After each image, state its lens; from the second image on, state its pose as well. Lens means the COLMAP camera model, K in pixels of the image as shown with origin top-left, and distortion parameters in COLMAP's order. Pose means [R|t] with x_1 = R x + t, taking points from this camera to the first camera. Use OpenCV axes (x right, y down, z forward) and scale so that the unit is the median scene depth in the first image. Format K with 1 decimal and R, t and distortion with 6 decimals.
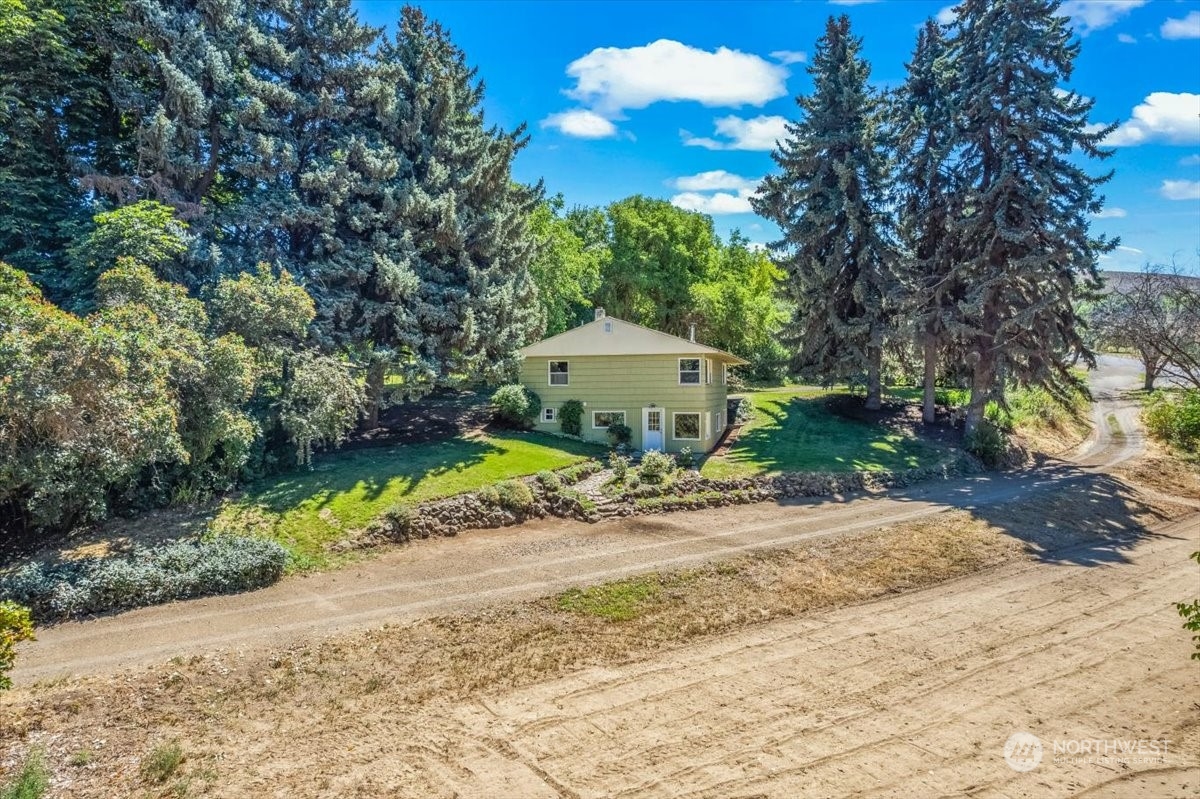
lens RADIAL K [[769.2, 0, 599.3], [0, 769.2, 395.0], [0, 0, 1]] dist [-0.060325, 0.049702]
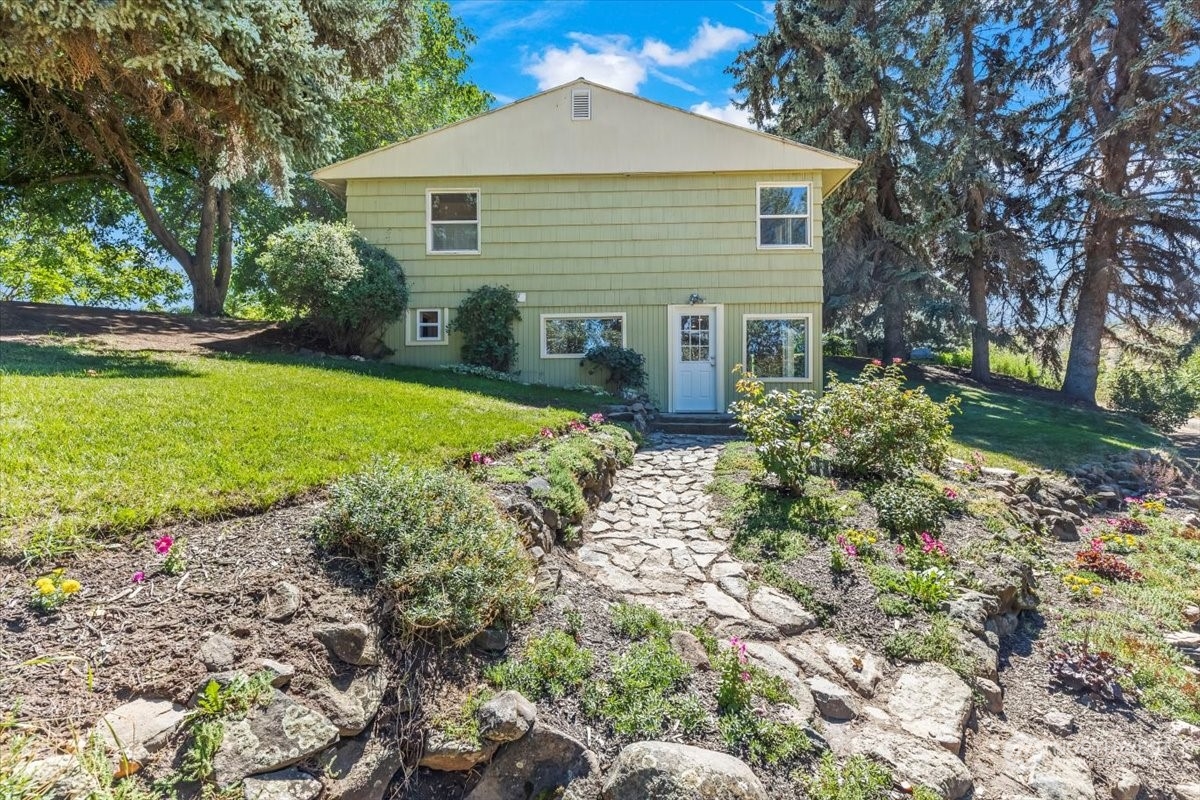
lens RADIAL K [[538.0, 0, 601.6], [0, 538.0, 405.5], [0, 0, 1]] dist [0.000753, 0.000140]
pose [[0.968961, -0.003391, 0.247192, -0.066670], [0.005628, 0.999949, -0.008346, 0.098336], [-0.247151, 0.009478, 0.968931, 0.994694]]
